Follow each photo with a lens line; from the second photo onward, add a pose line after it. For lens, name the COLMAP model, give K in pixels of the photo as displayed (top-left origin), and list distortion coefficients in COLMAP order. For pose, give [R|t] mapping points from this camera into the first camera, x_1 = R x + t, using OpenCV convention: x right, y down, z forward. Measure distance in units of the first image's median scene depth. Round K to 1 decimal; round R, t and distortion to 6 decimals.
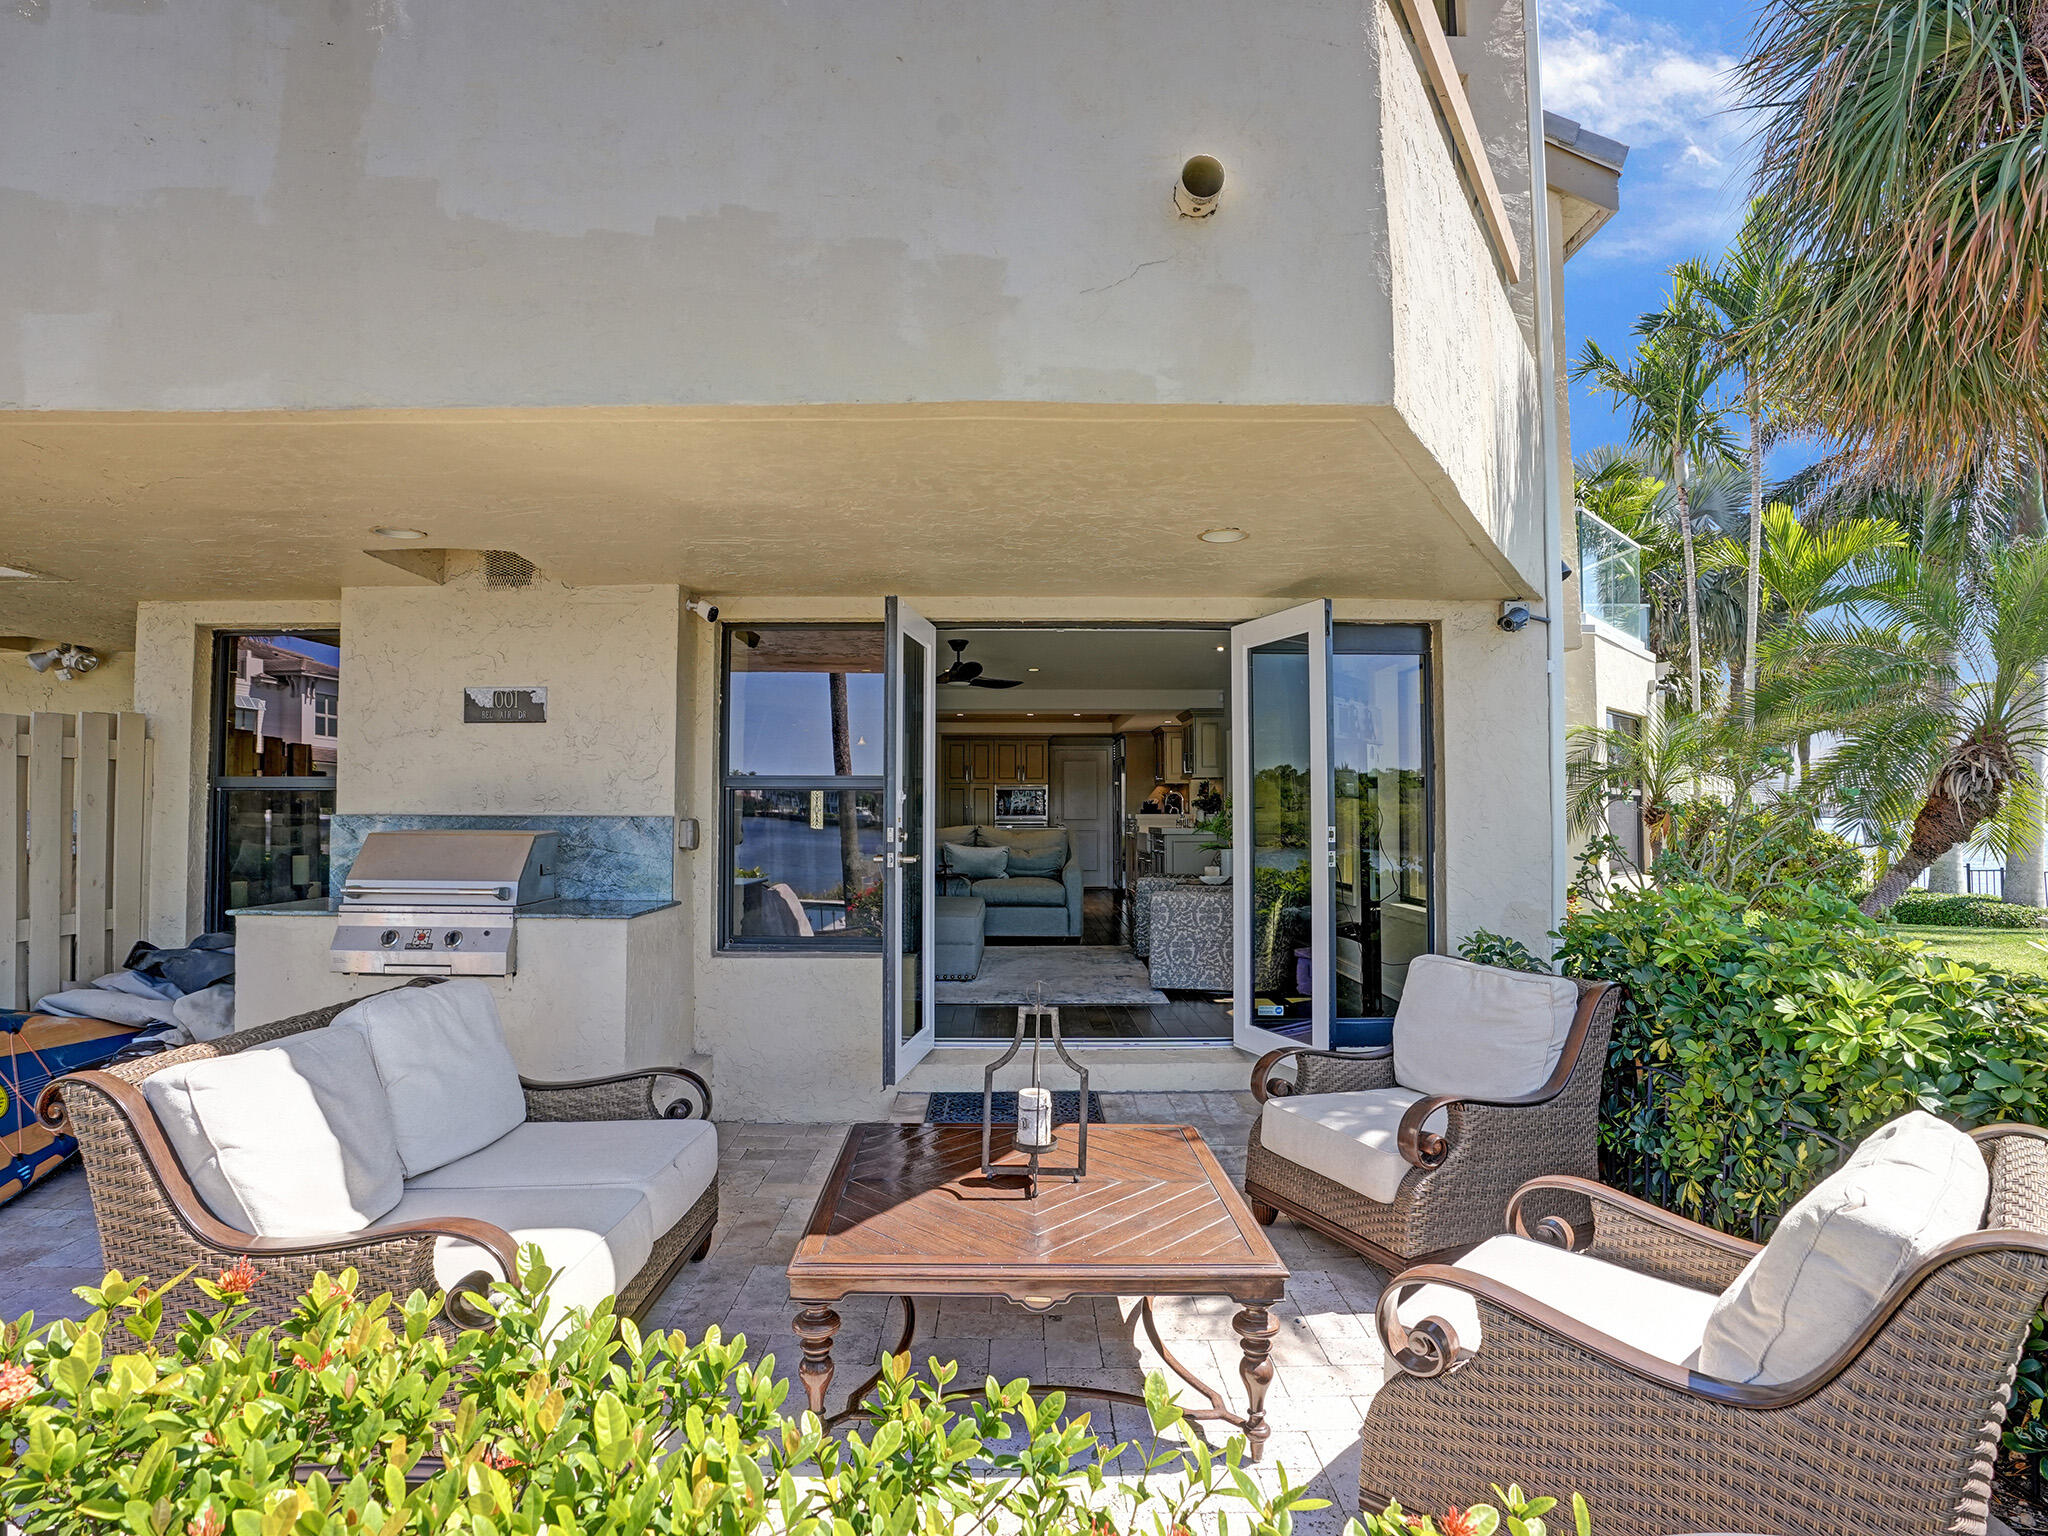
lens RADIAL K [[1069.3, 0, 1010.6], [0, 1069.3, 763.4], [0, 0, 1]] dist [-0.055843, 0.015933]
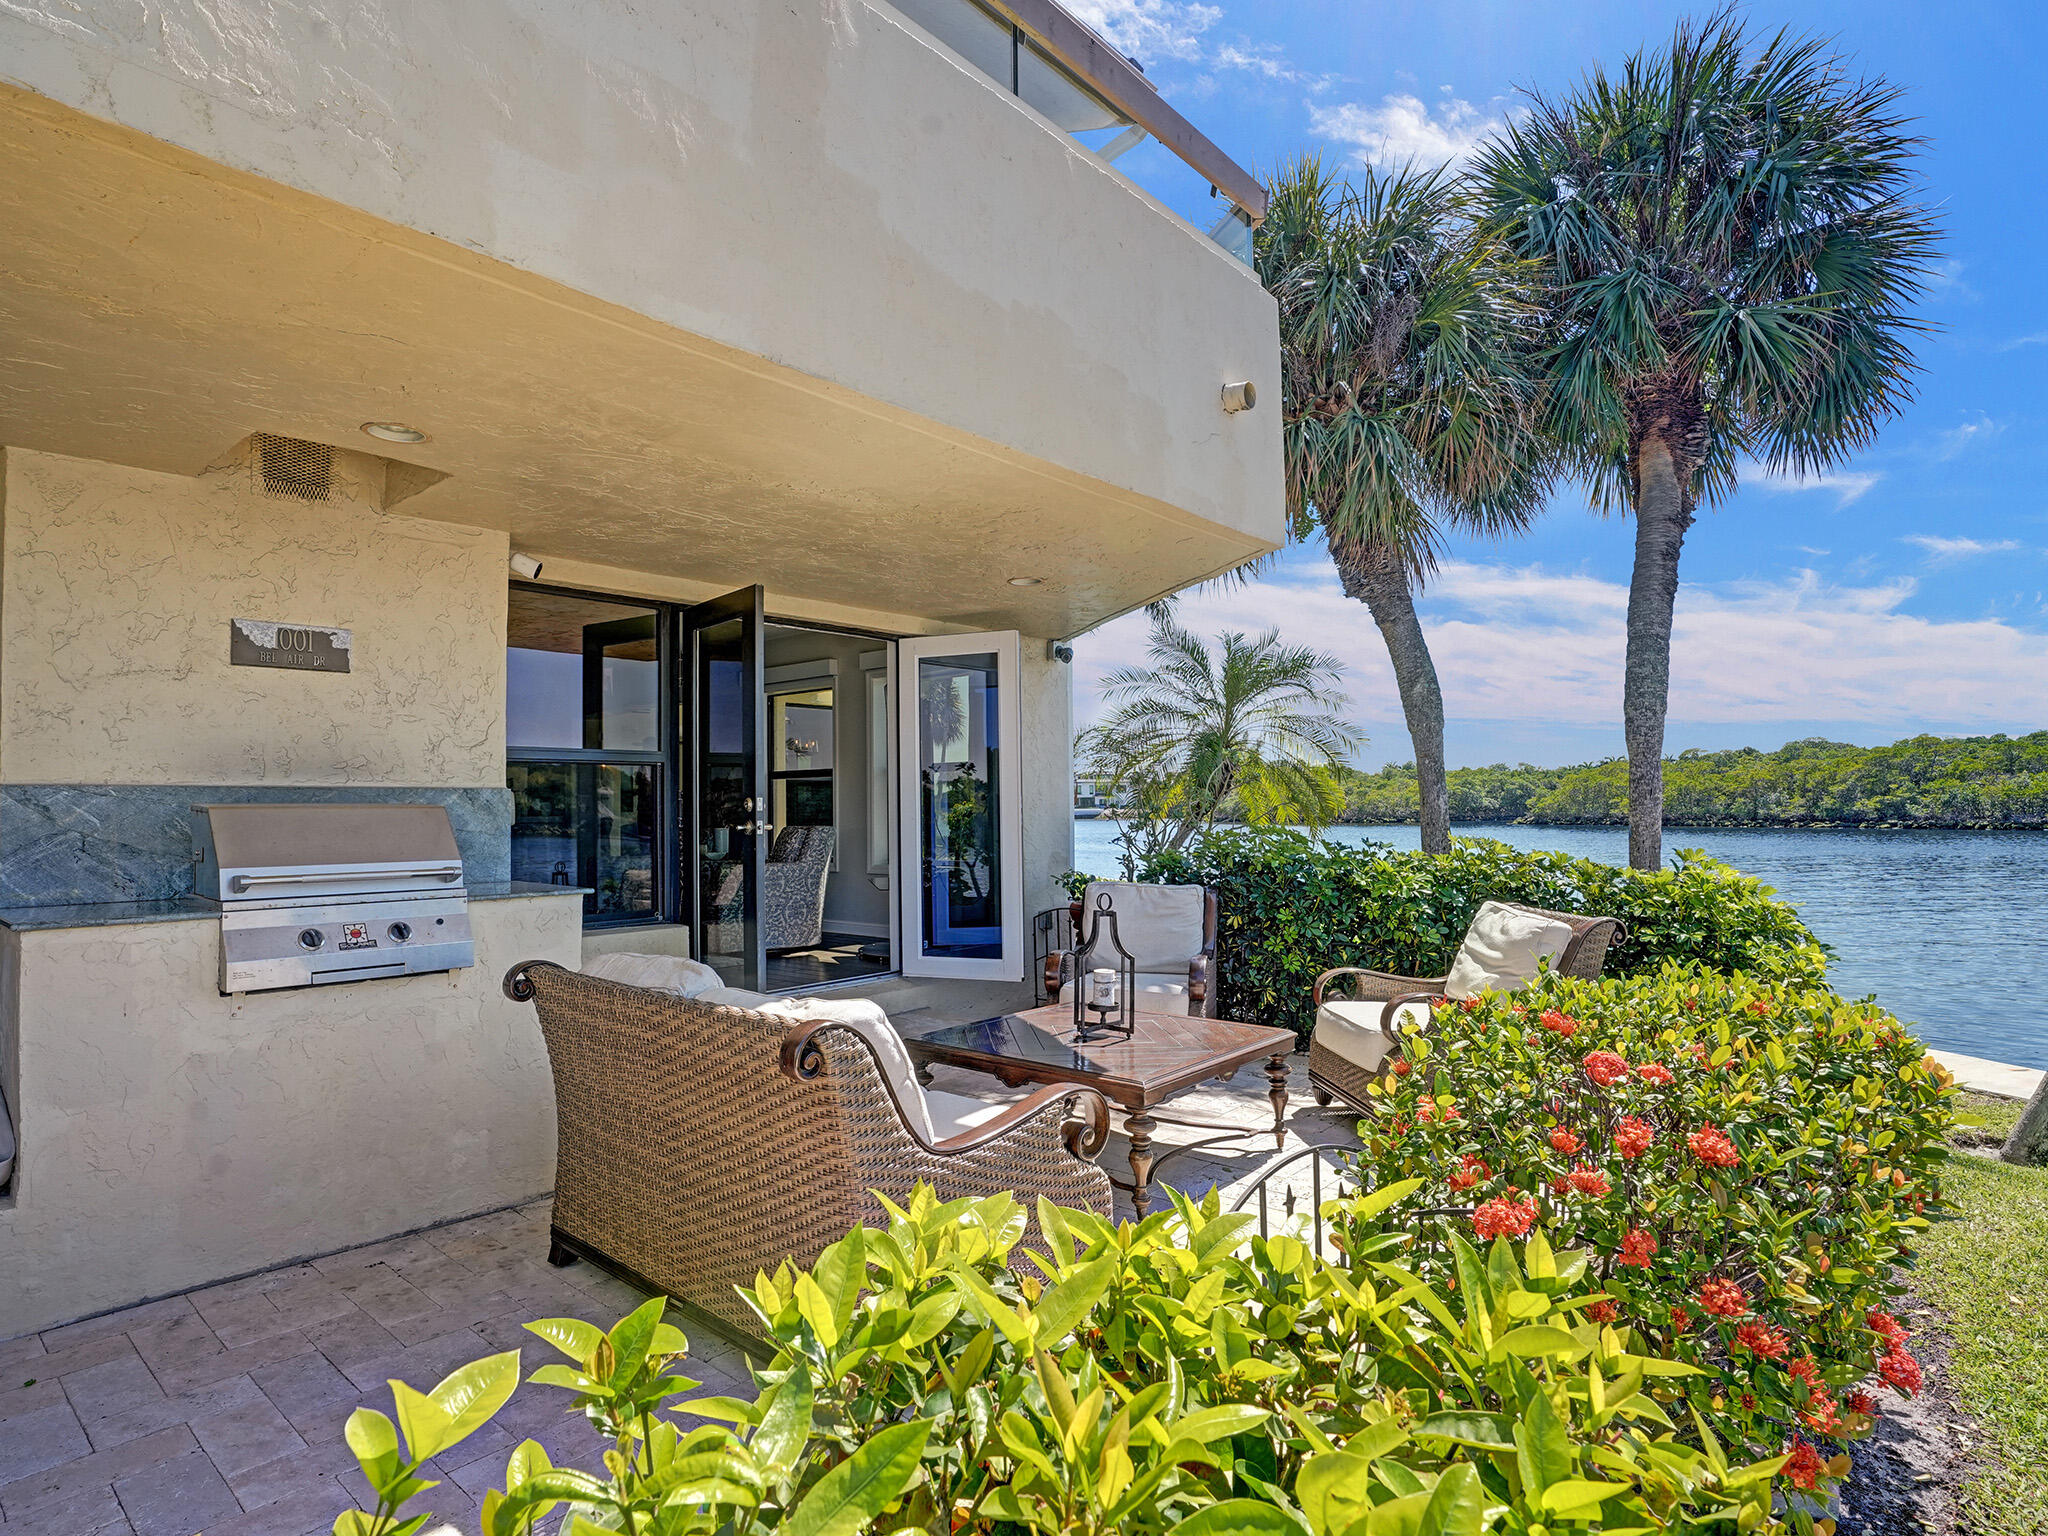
lens RADIAL K [[1092.0, 0, 962.5], [0, 1092.0, 745.5], [0, 0, 1]] dist [-0.043440, 0.000446]
pose [[0.674361, 0.032267, 0.737697, -0.762623], [-0.020929, 0.999479, -0.024586, 0.029002], [-0.738105, 0.001141, 0.674685, 0.094477]]
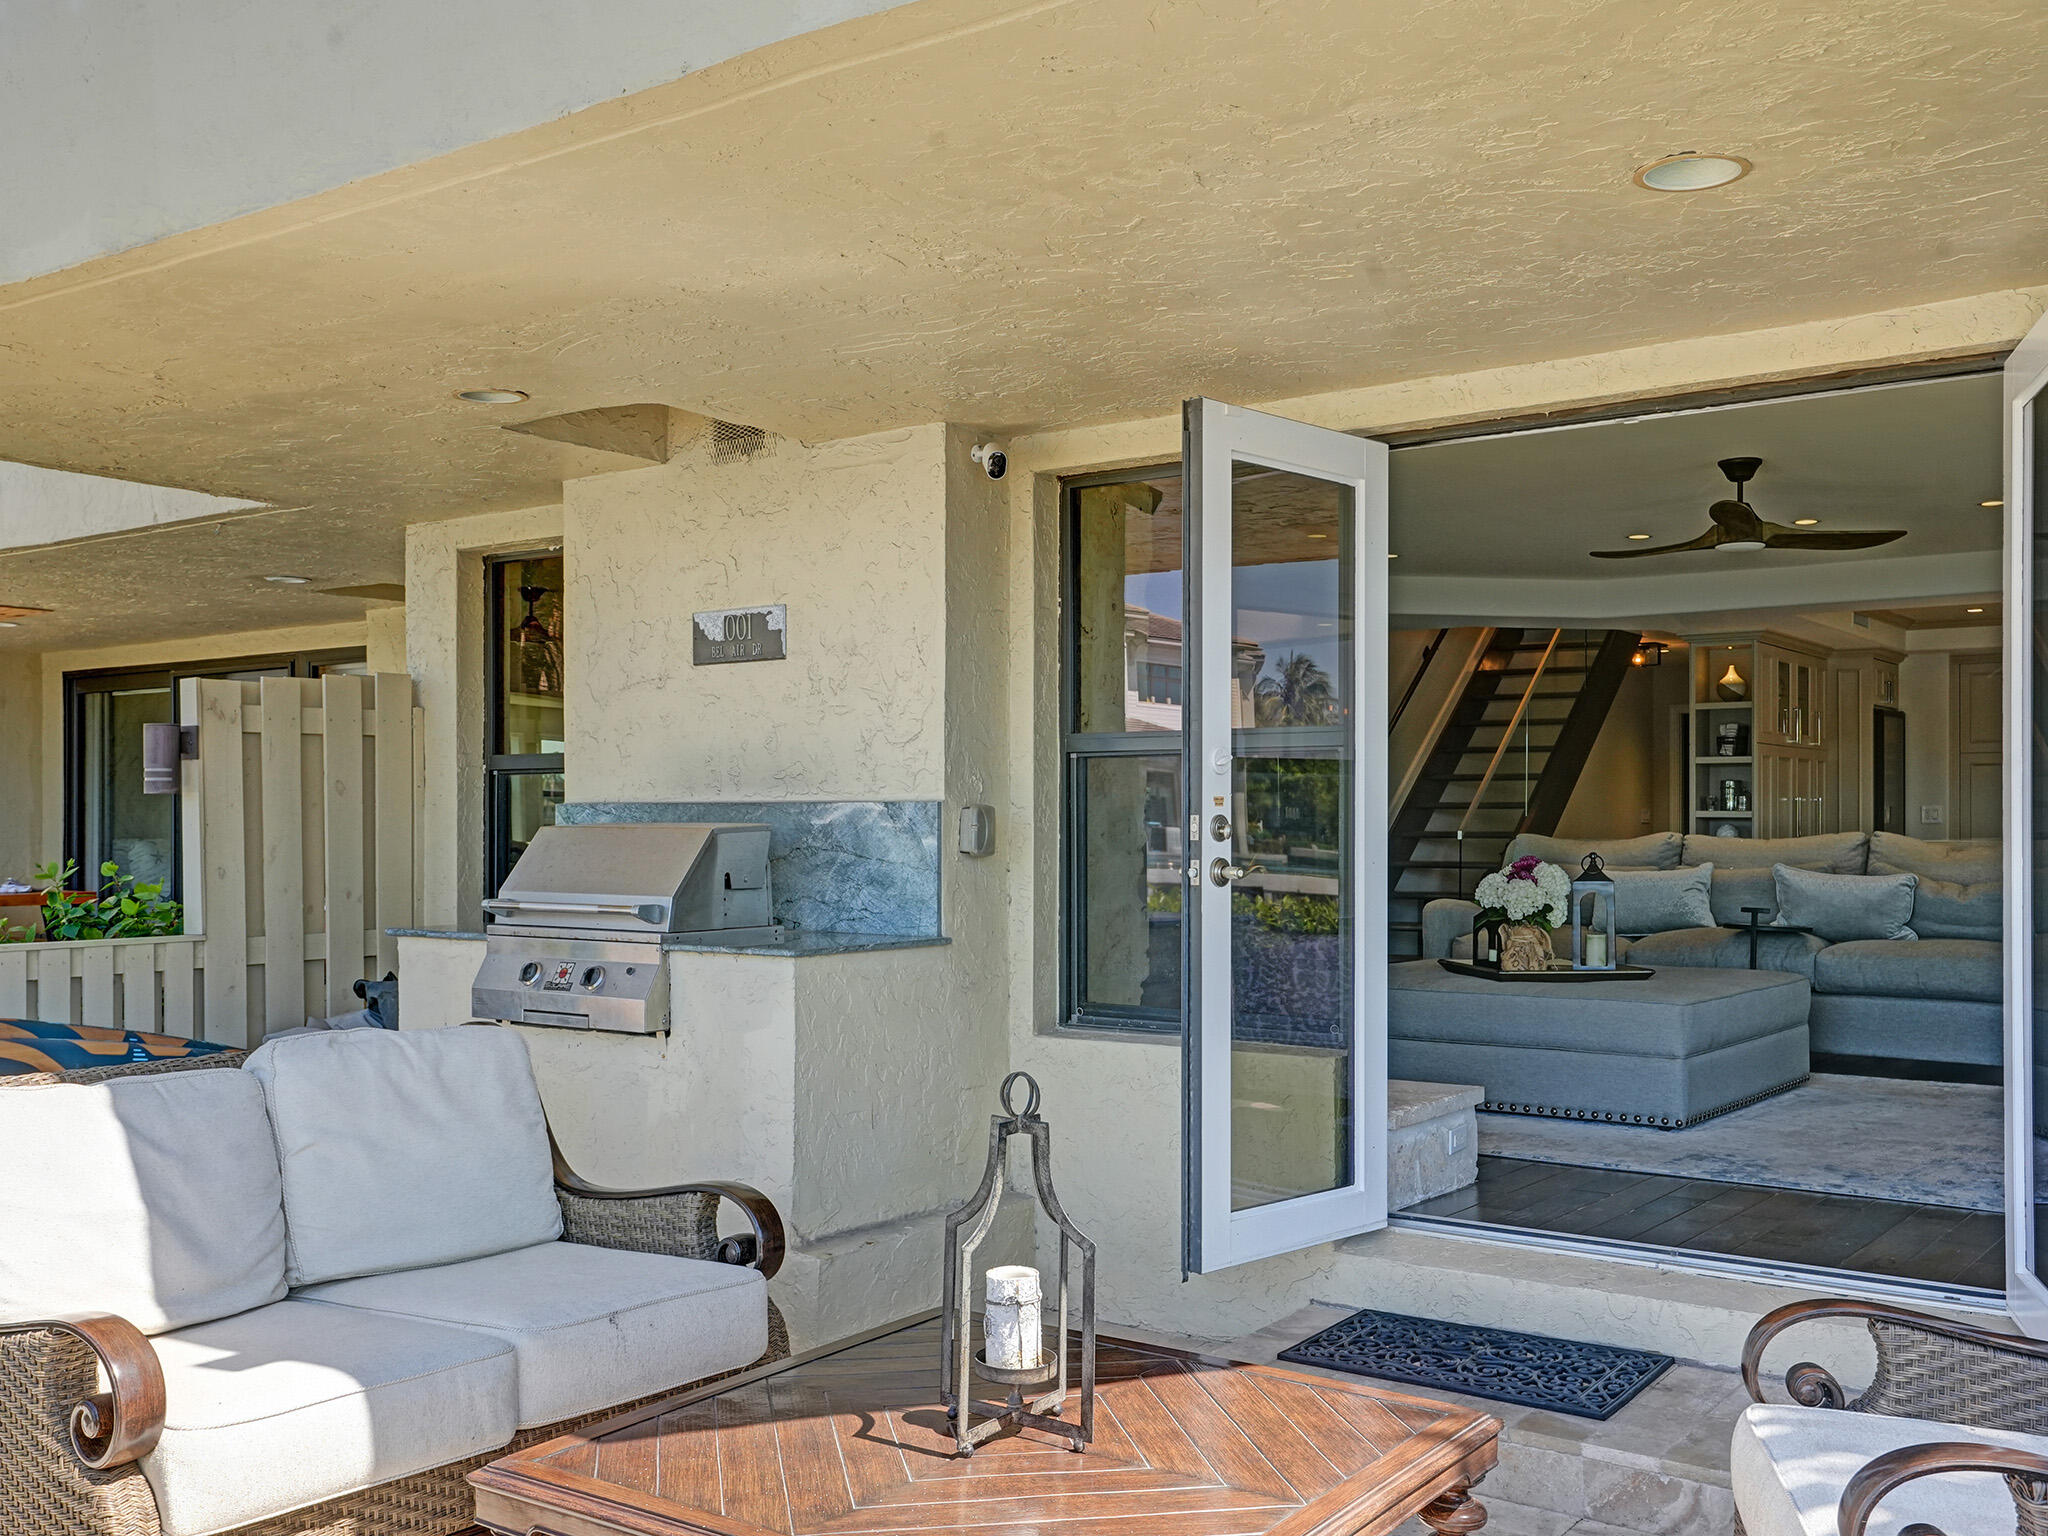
lens RADIAL K [[1919.8, 0, 1019.9], [0, 1919.8, 804.0], [0, 0, 1]] dist [0.053147, -0.001616]
pose [[0.813393, -0.007018, -0.581672, 0.384126], [0.028059, 0.999237, 0.027181, 0.023347], [0.581037, -0.038430, 0.812969, 0.122010]]
